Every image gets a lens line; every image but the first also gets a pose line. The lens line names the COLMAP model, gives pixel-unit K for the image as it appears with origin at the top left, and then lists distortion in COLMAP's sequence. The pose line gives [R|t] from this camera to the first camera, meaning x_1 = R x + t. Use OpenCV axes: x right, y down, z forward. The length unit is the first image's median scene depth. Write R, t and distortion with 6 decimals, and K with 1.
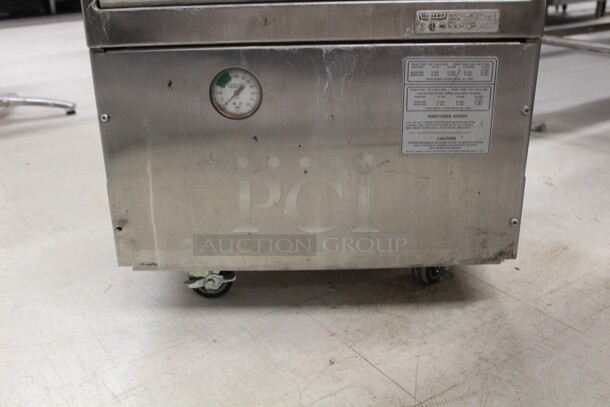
lens RADIAL K [[653.3, 0, 301.8], [0, 653.3, 203.9], [0, 0, 1]] dist [-0.084810, 0.000000]
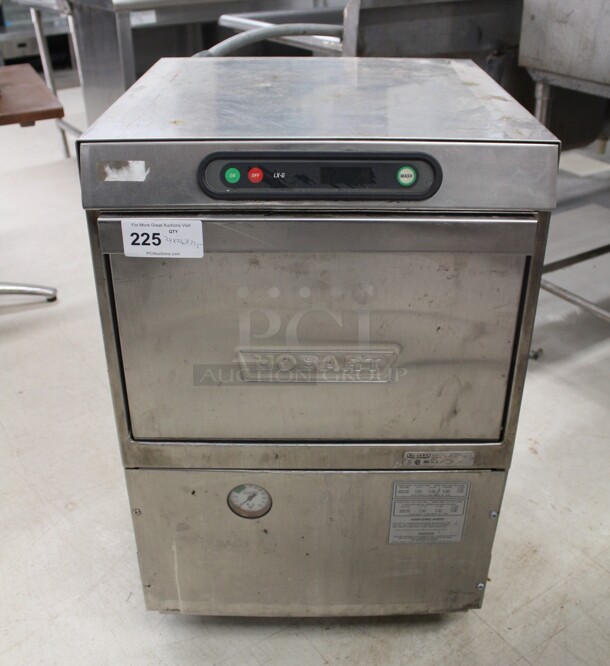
lens RADIAL K [[780.2, 0, 307.8], [0, 780.2, 332.6], [0, 0, 1]] dist [-0.115659, 0.000000]
pose [[0.999430, 0.014043, 0.030713, -0.039485], [-0.018214, 0.989980, 0.140025, -0.606410], [-0.028439, -0.140505, 0.989671, -0.315364]]
